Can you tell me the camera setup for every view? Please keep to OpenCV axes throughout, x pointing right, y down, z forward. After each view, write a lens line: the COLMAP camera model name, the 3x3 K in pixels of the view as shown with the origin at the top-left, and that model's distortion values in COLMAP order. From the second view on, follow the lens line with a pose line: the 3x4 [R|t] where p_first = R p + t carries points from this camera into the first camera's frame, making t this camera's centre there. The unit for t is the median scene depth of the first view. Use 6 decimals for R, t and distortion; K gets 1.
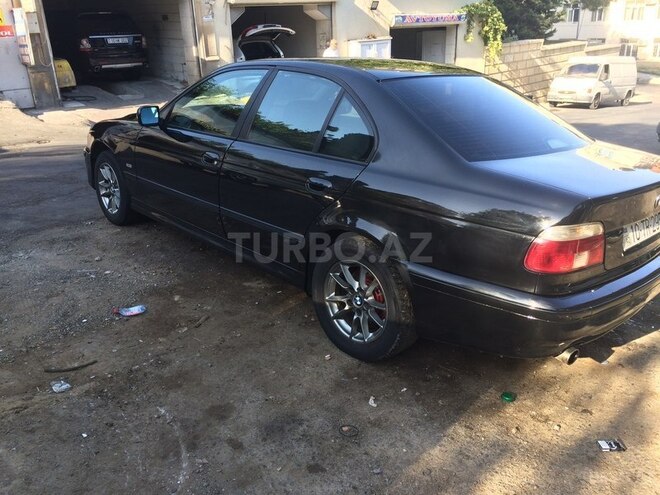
lens RADIAL K [[561.2, 0, 330.0], [0, 561.2, 247.5], [0, 0, 1]] dist [0.102186, -0.156500]
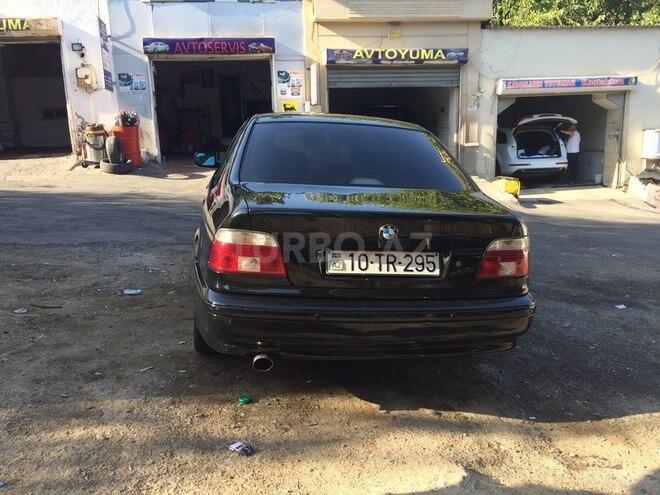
lens RADIAL K [[561.2, 0, 330.0], [0, 561.2, 247.5], [0, 0, 1]] dist [0.102186, -0.156500]
pose [[0.823183, 0.120652, -0.554808, 0.186168], [-0.207362, 0.973547, -0.095954, 0.009844], [0.528555, 0.194034, 0.826426, 0.027385]]
